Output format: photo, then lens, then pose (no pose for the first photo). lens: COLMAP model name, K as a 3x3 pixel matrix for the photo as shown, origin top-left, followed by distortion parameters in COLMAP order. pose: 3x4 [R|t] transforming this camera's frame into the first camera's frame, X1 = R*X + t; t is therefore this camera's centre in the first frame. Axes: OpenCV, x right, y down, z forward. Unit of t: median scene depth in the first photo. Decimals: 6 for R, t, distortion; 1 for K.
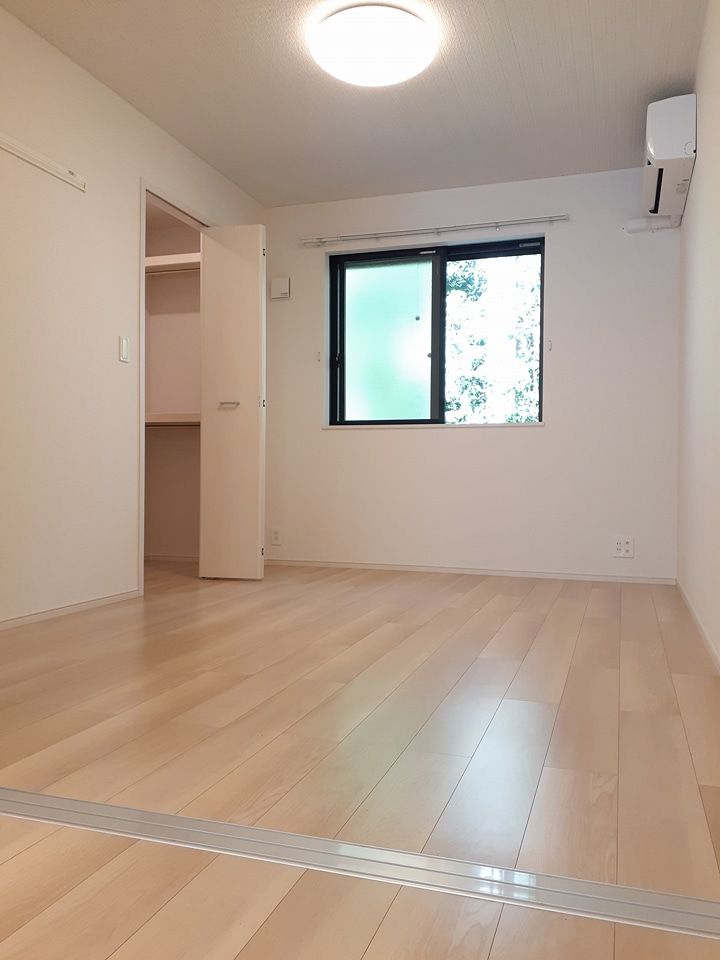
lens RADIAL K [[784.3, 0, 360.8], [0, 784.3, 479.8], [0, 0, 1]] dist [0.037082, 0.001472]
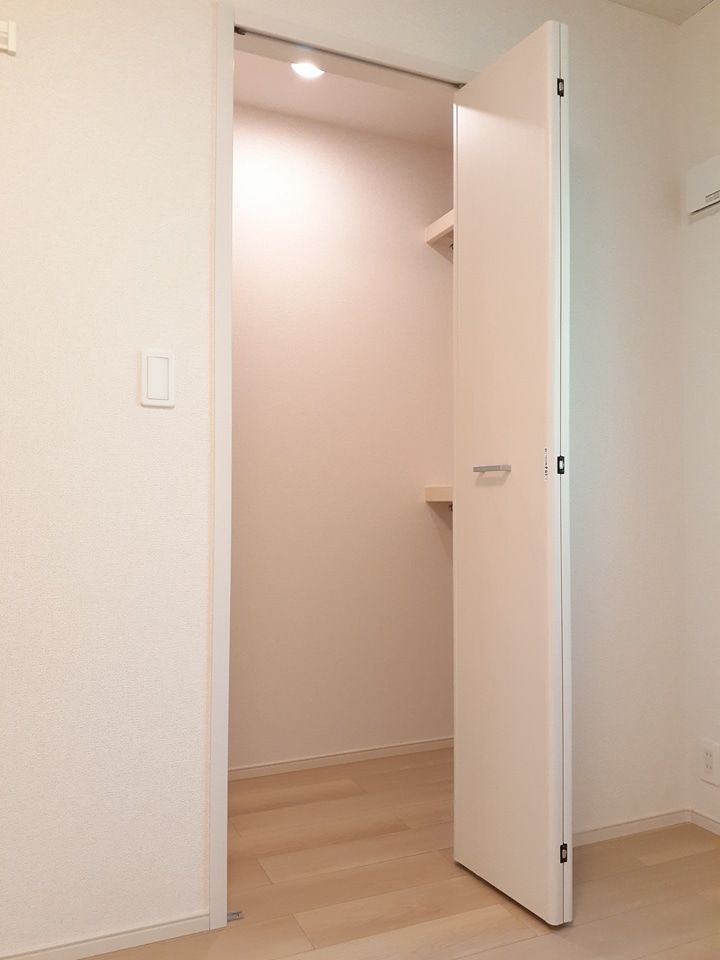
lens RADIAL K [[784.3, 0, 360.1], [0, 784.3, 481.7], [0, 0, 1]] dist [0.037082, 0.001472]
pose [[0.681129, -0.032925, -0.731422, 0.095887], [0.005173, 0.999180, -0.040161, -0.073604], [0.732145, 0.023571, 0.680741, 0.655225]]
